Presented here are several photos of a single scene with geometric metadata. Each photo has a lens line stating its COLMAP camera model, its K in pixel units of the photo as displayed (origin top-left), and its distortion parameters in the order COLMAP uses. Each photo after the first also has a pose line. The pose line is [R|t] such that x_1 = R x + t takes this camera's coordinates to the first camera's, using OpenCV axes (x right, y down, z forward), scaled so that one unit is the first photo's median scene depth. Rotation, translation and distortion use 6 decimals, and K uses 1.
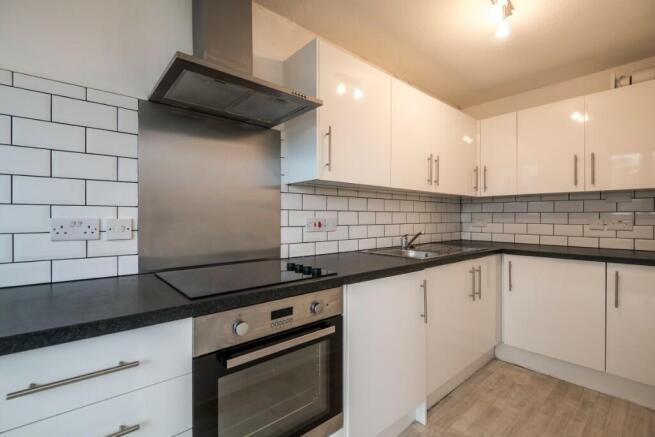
lens RADIAL K [[298.7, 0, 327.5], [0, 298.7, 218.5], [0, 0, 1]] dist [0.021427, -0.021110]
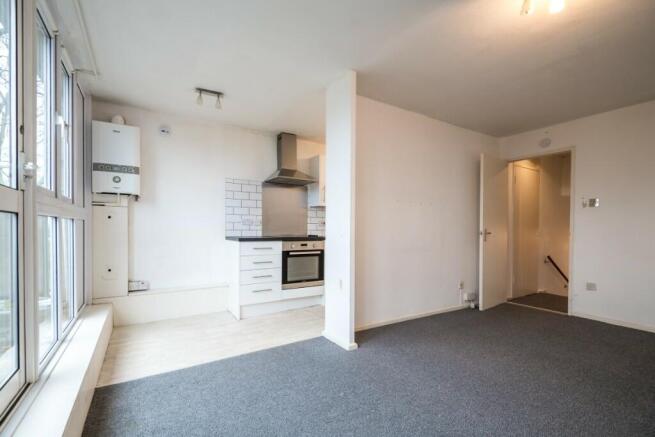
lens RADIAL K [[295.9, 0, 325.5], [0, 295.9, 230.7], [0, 0, 1]] dist [0.021582, -0.021213]
pose [[0.987567, 0.005175, -0.157113, 0.566523], [-0.004824, 0.999985, 0.002619, 0.117834], [0.157124, -0.001828, 0.987577, -2.119369]]
